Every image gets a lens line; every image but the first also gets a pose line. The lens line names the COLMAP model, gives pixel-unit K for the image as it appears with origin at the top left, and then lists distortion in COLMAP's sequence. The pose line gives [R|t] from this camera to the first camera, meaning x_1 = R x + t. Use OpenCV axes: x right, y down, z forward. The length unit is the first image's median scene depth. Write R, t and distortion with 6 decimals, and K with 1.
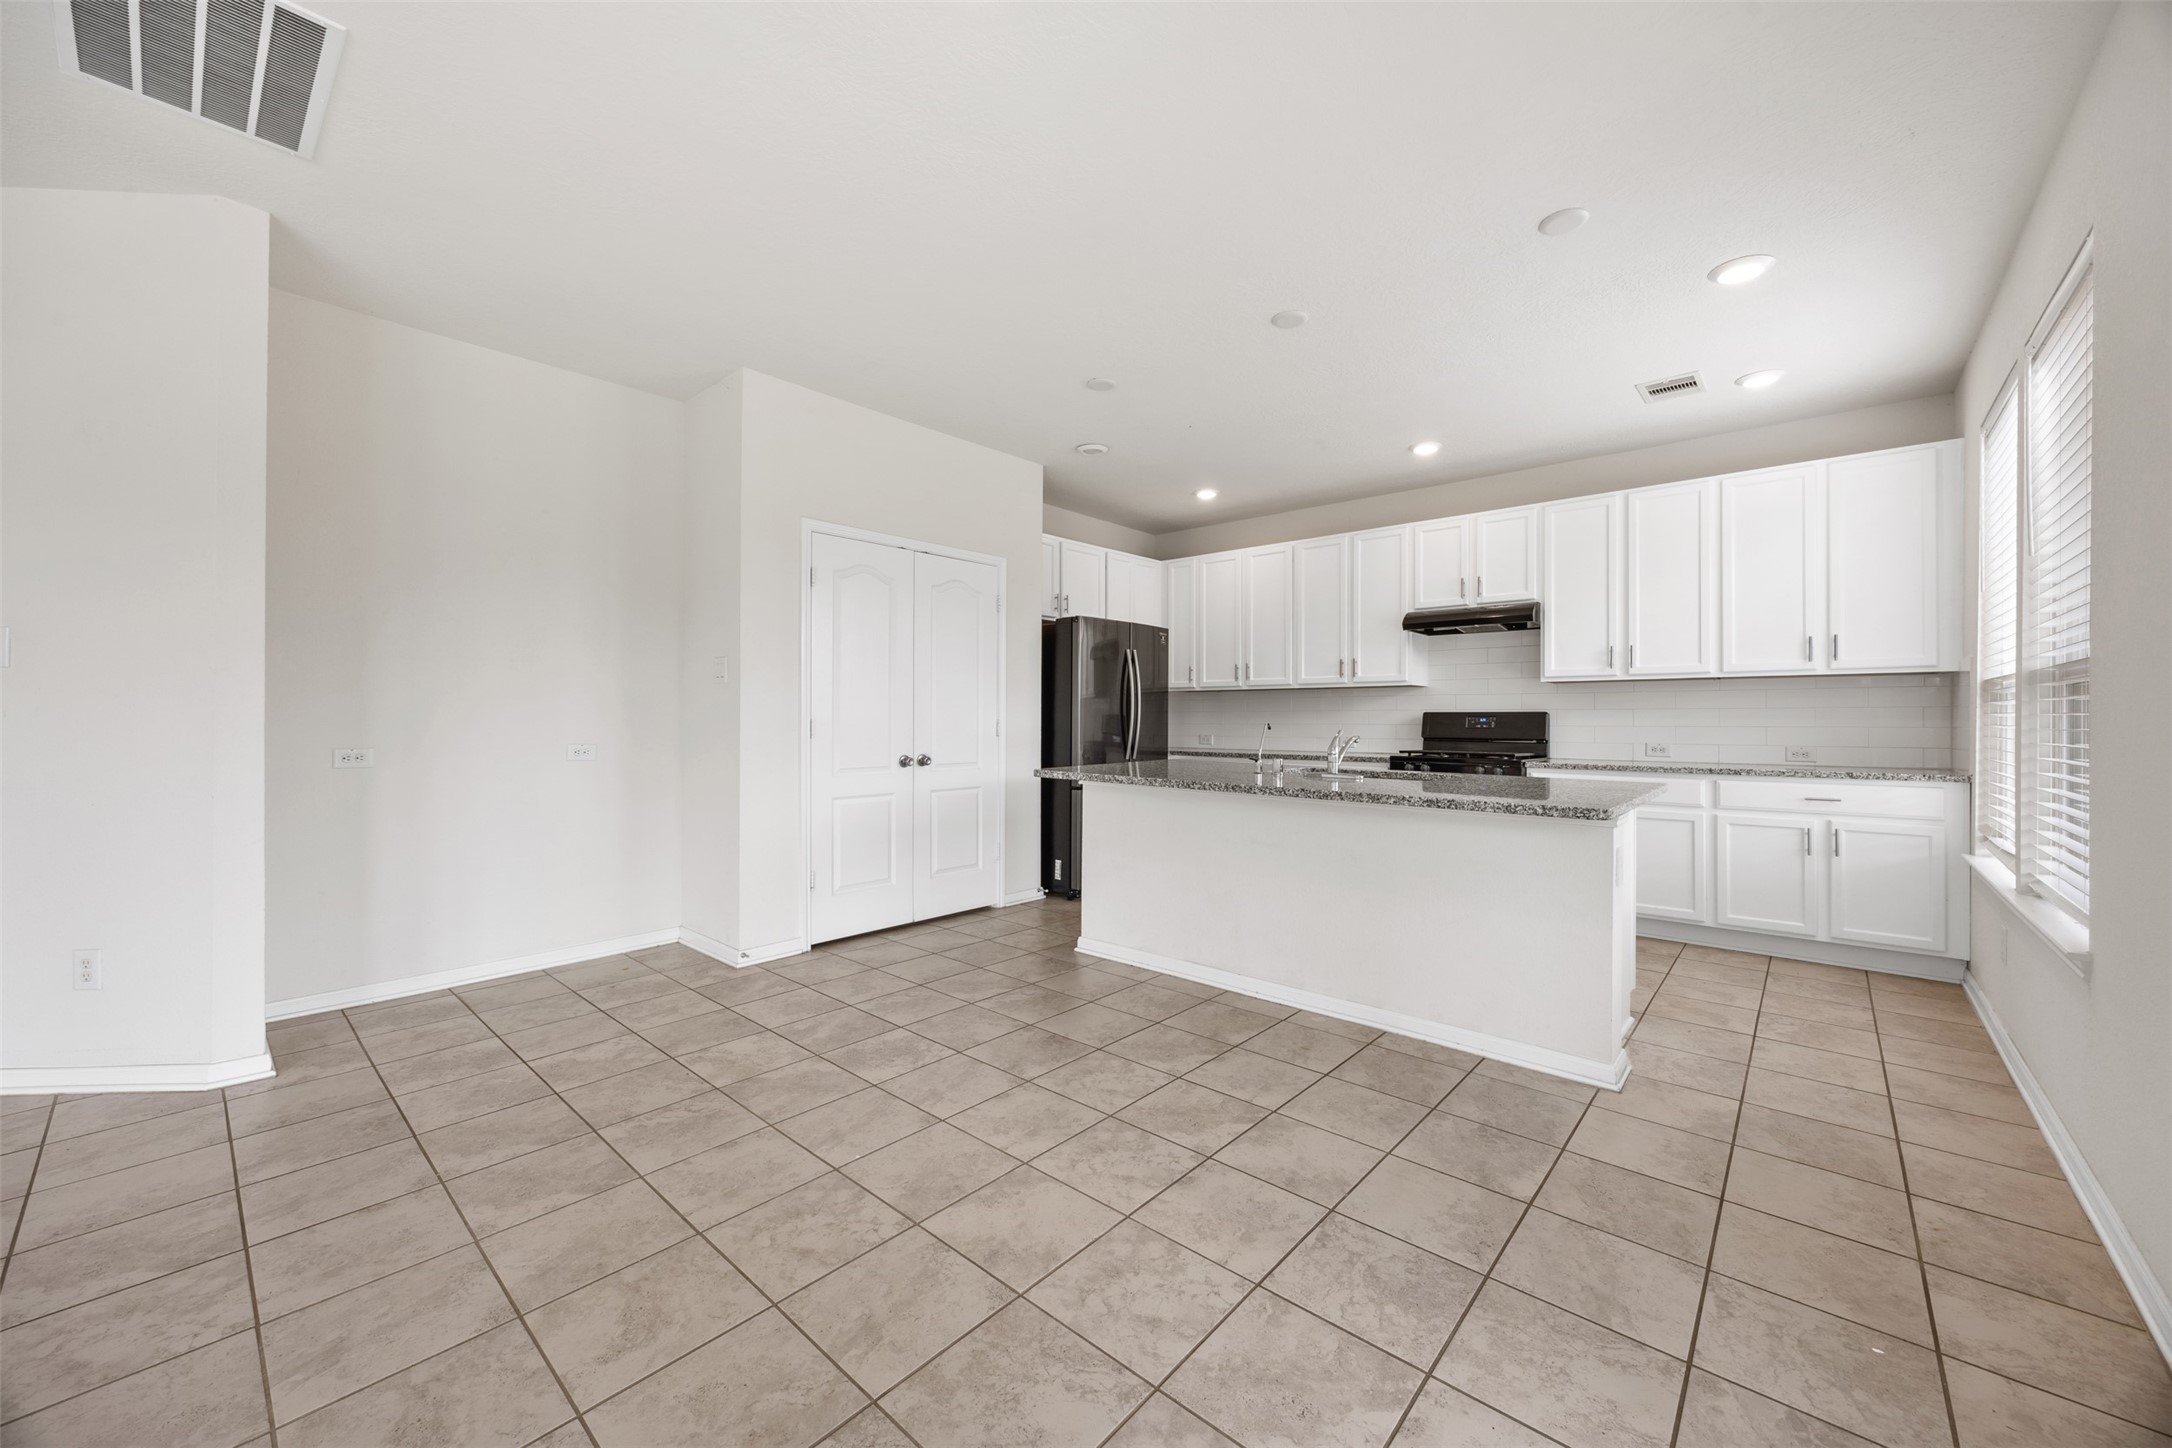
lens RADIAL K [[827.1, 0, 1088.5], [0, 827.1, 719.9], [0, 0, 1]] dist [-0.005816, 0.000425]
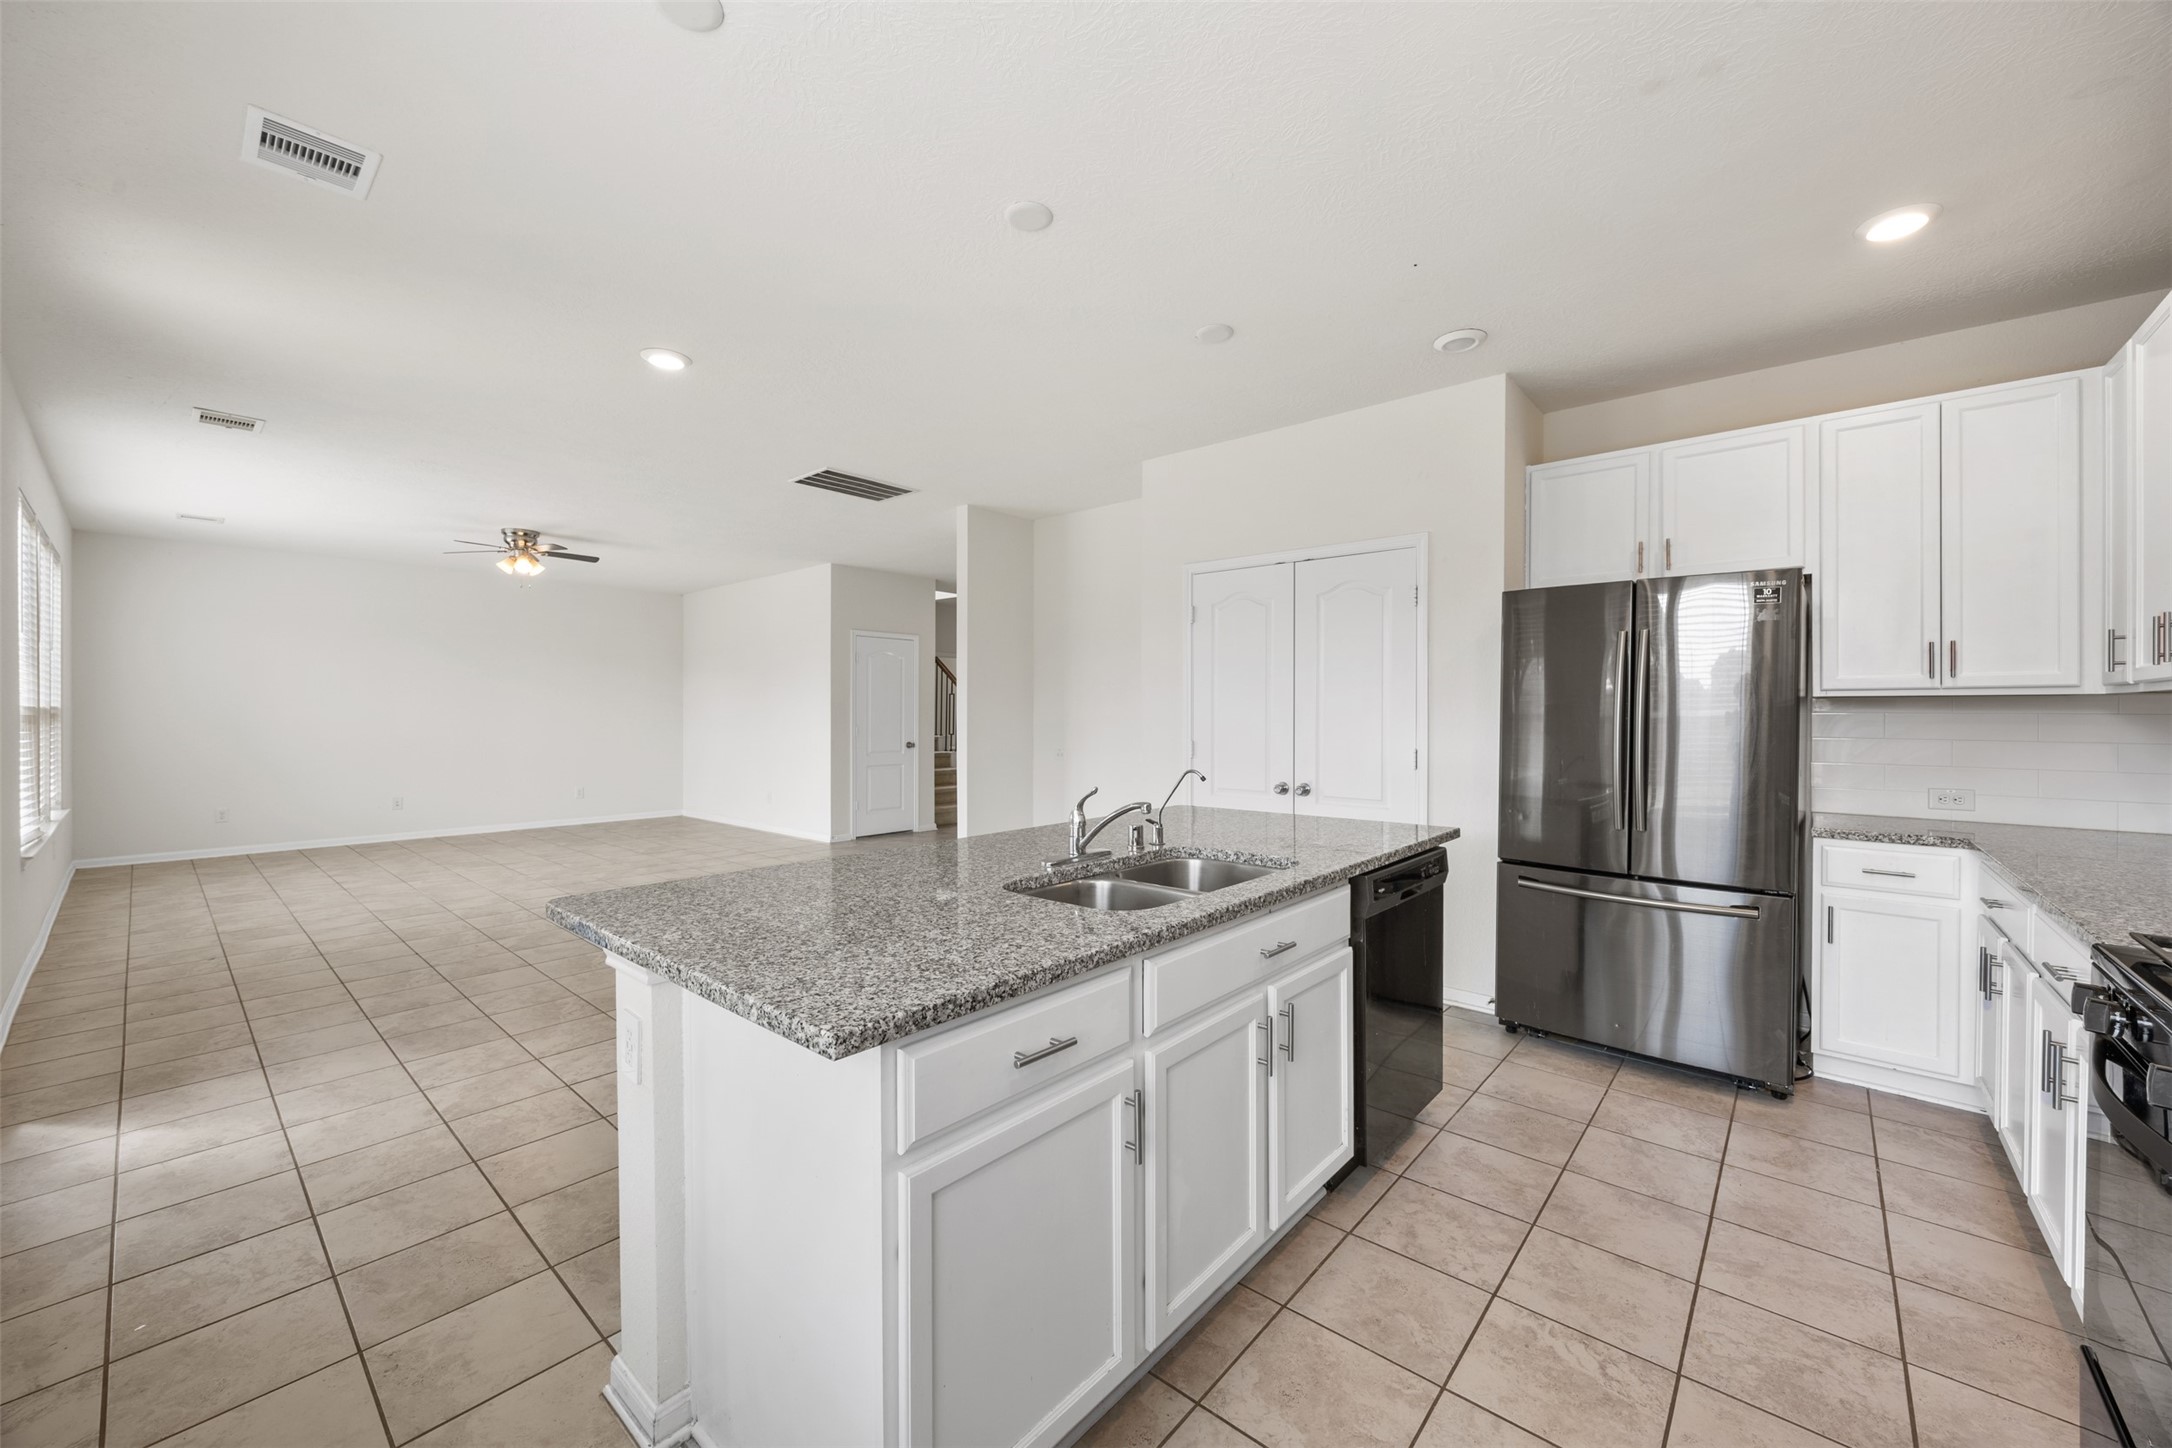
lens RADIAL K [[827.1, 0, 1090.5], [0, 827.1, 715.6], [0, 0, 1]] dist [-0.005816, 0.000425]
pose [[0.009294, 0.003314, -0.999951, 0.693173], [-0.005824, 0.999978, 0.003260, -0.033022], [0.999940, 0.005794, 0.009314, 0.744960]]
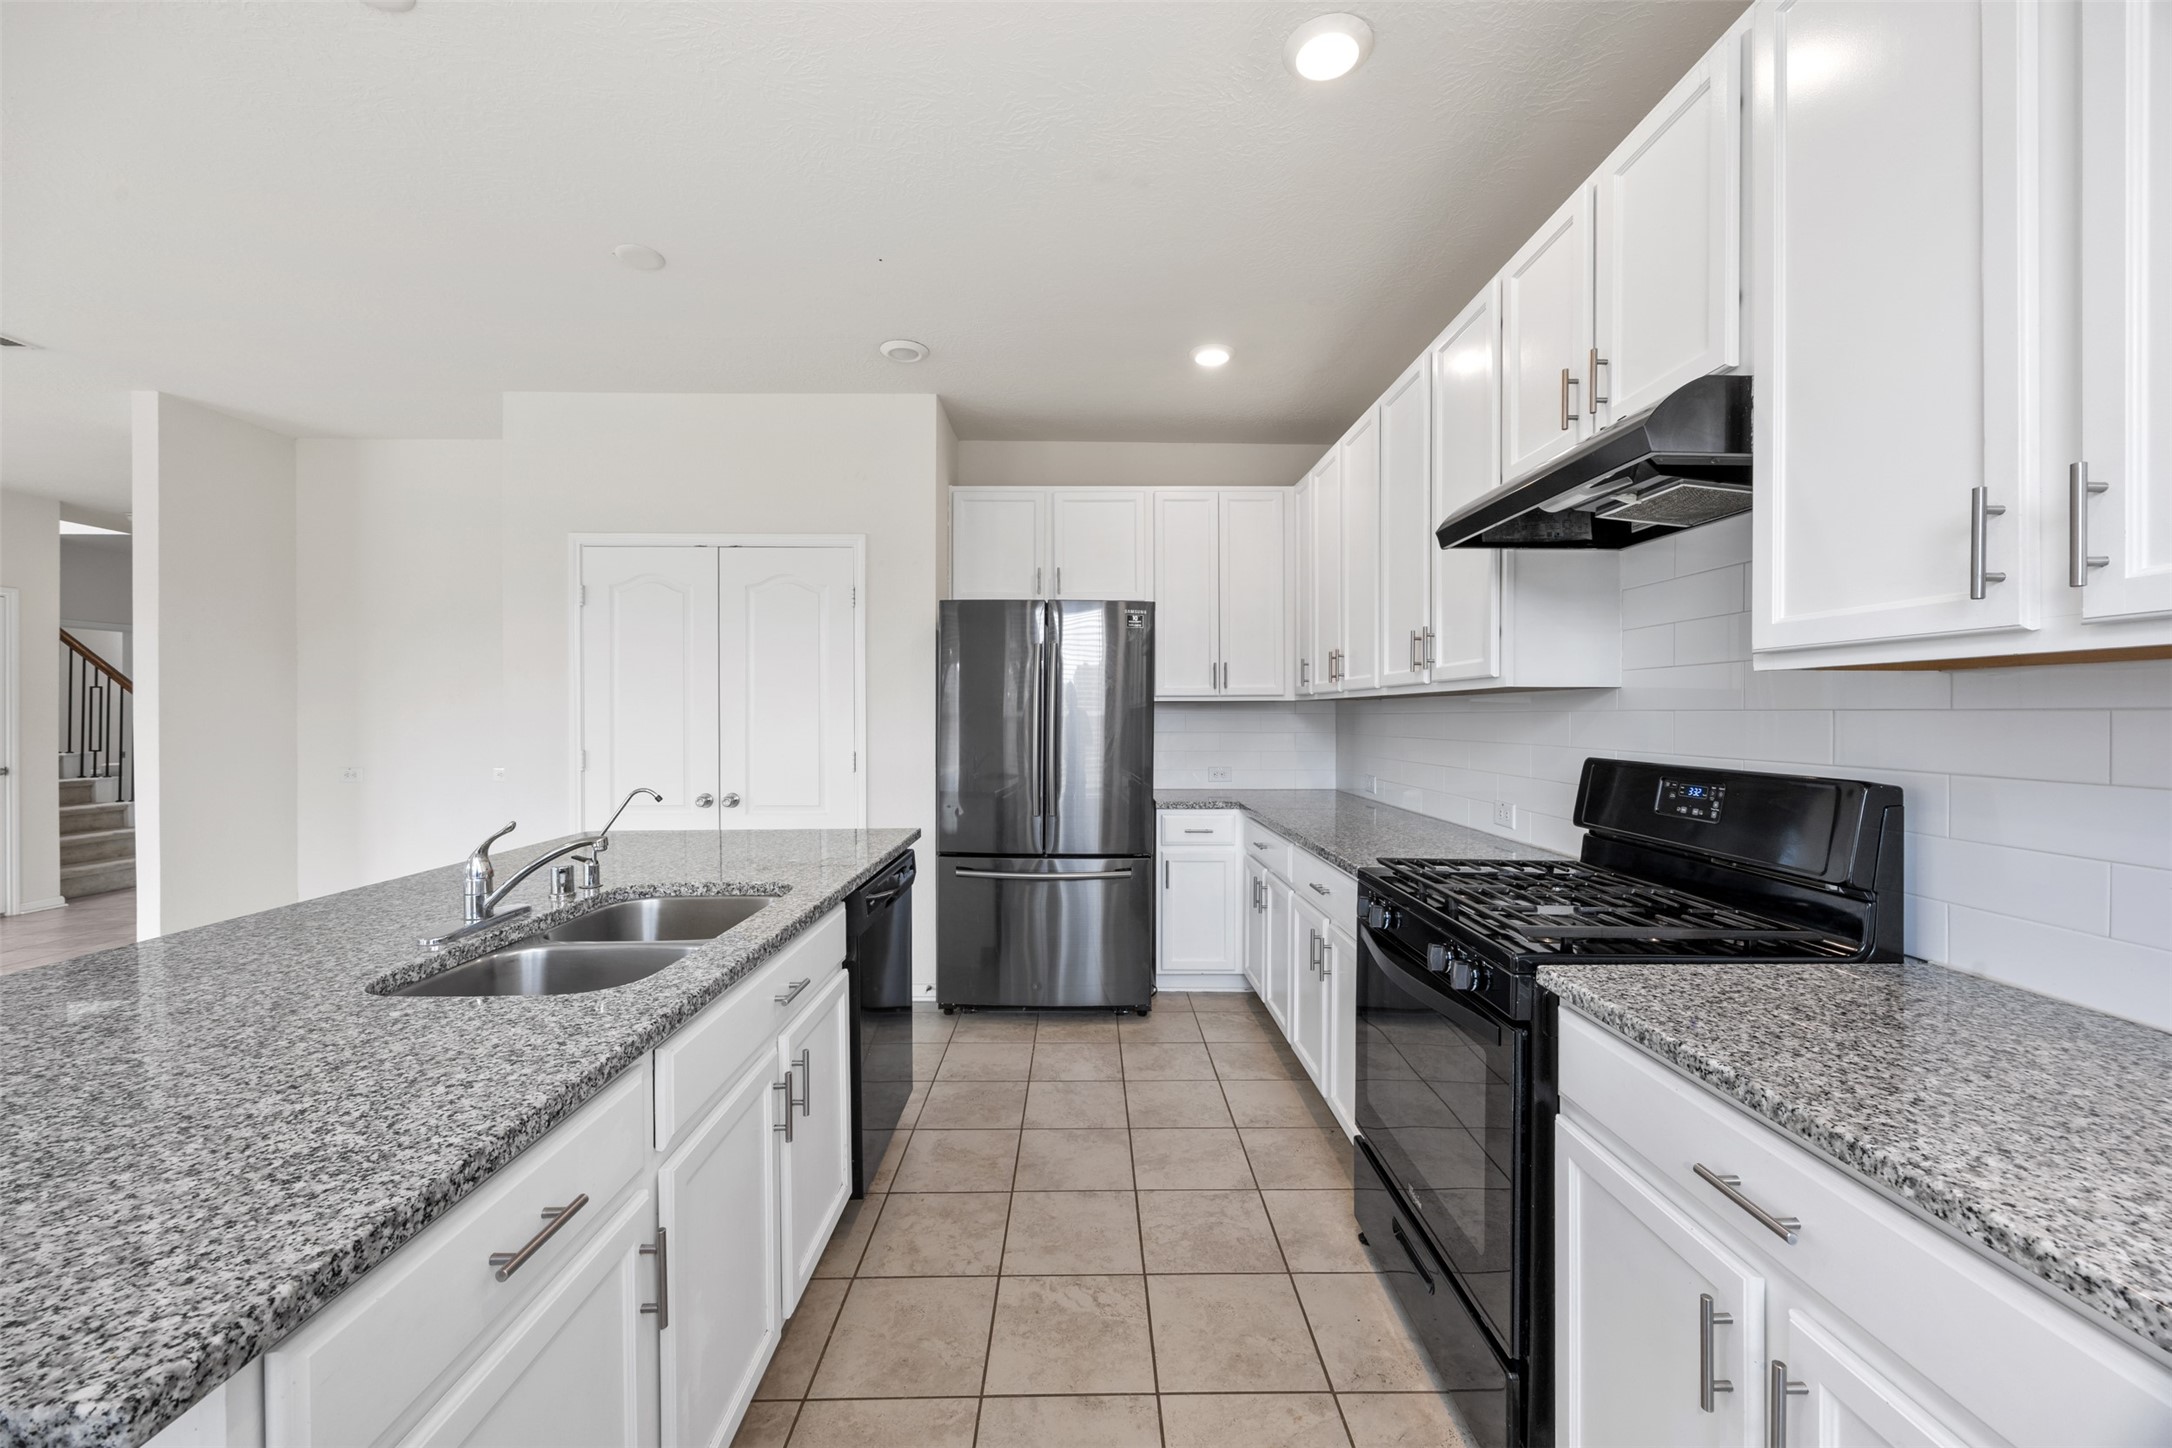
lens RADIAL K [[827.1, 0, 1095.1], [0, 827.1, 718.0], [0, 0, 1]] dist [-0.005816, 0.000425]
pose [[0.673058, 0.002046, -0.739587, 0.637412], [0.000008, 0.999996, 0.002774, -0.034370], [0.739590, -0.001873, 0.673056, 0.703758]]
